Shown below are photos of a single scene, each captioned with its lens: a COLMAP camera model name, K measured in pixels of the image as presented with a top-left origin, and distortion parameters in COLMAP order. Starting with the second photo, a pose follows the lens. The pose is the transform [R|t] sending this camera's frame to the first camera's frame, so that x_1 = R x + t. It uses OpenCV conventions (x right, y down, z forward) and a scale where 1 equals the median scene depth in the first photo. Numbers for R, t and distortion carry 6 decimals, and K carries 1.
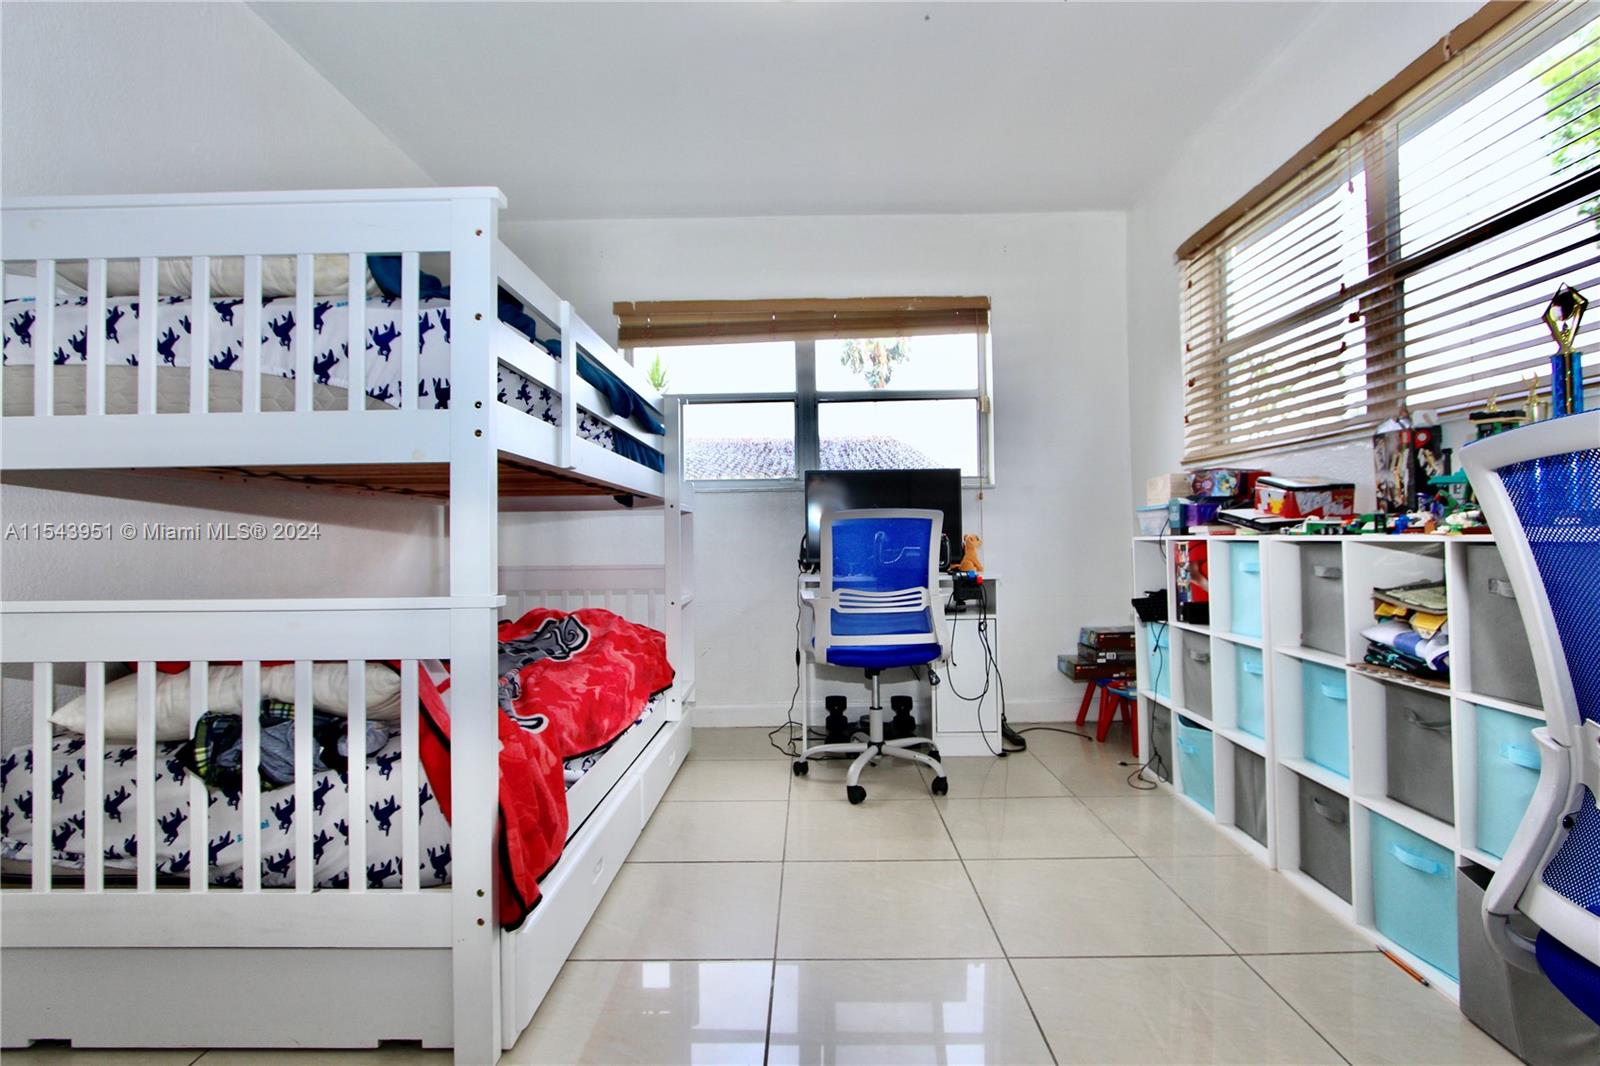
lens RADIAL K [[751.7, 0, 807.9], [0, 751.7, 531.6], [0, 0, 1]] dist [-0.024067, 0.000452]
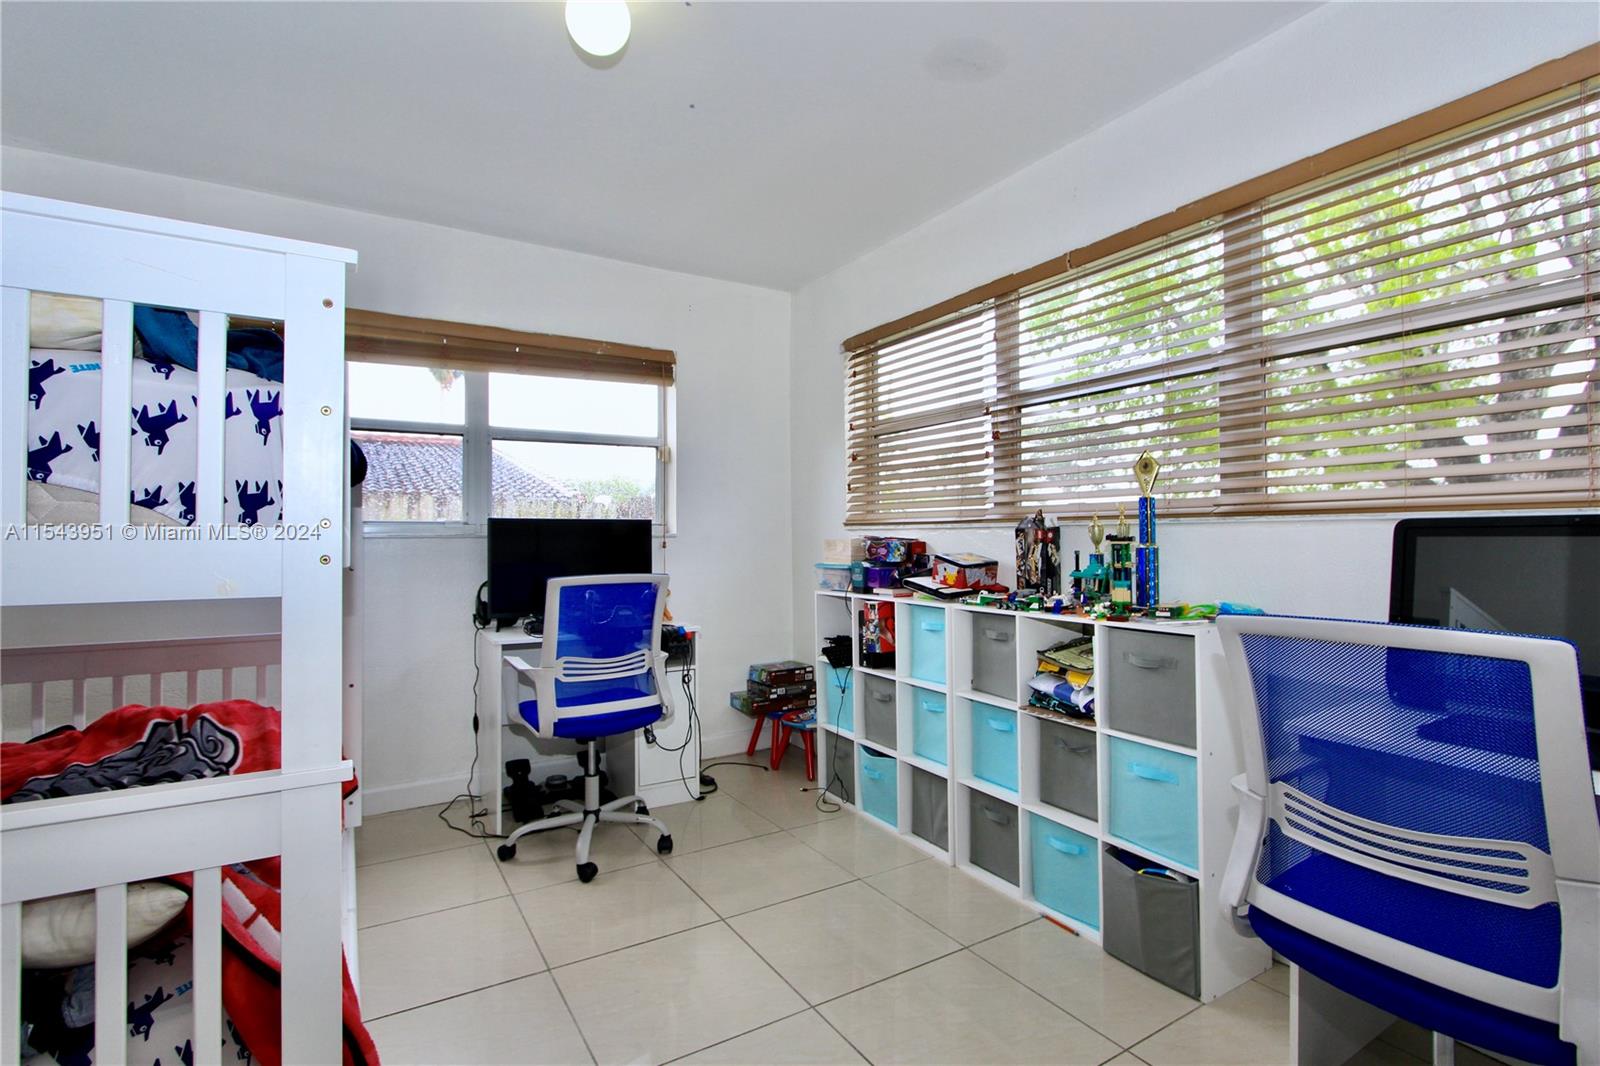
lens RADIAL K [[751.7, 0, 807.9], [0, 751.7, 531.6], [0, 0, 1]] dist [-0.024067, 0.000452]
pose [[0.843693, 0.015404, 0.536604, -0.247631], [-0.012135, 0.999880, -0.009623, -0.091764], [-0.536688, 0.001607, 0.843779, 0.043014]]
